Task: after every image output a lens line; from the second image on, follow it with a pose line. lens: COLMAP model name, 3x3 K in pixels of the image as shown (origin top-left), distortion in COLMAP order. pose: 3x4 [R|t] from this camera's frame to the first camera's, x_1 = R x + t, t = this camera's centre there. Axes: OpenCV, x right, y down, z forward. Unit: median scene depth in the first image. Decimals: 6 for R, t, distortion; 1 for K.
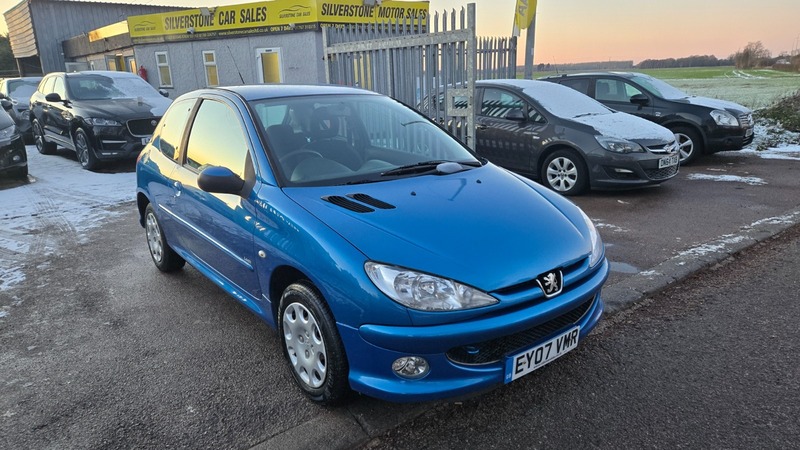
lens RADIAL K [[537.6, 0, 410.8], [0, 537.6, 226.0], [0, 0, 1]] dist [0.080360, -0.069280]
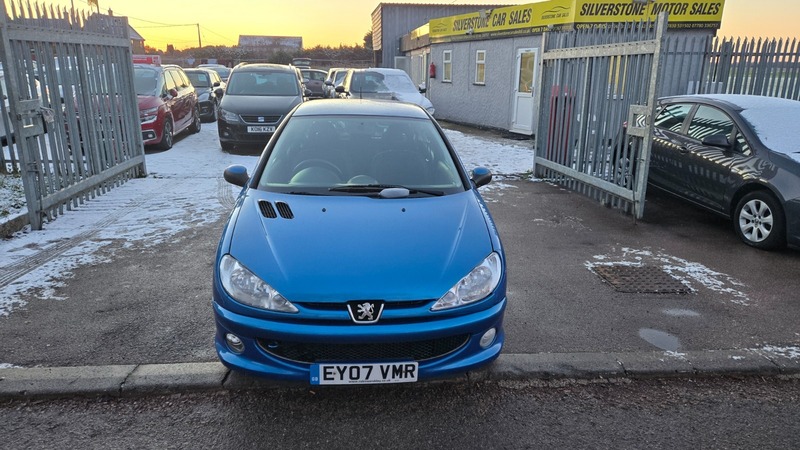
lens RADIAL K [[537.6, 0, 404.9], [0, 537.6, 223.1], [0, 0, 1]] dist [0.080360, -0.069280]
pose [[0.823975, 0.189517, -0.533994, 0.560563], [-0.182039, 0.980988, 0.067263, -0.102093], [0.536589, 0.041784, 0.842809, 0.070426]]
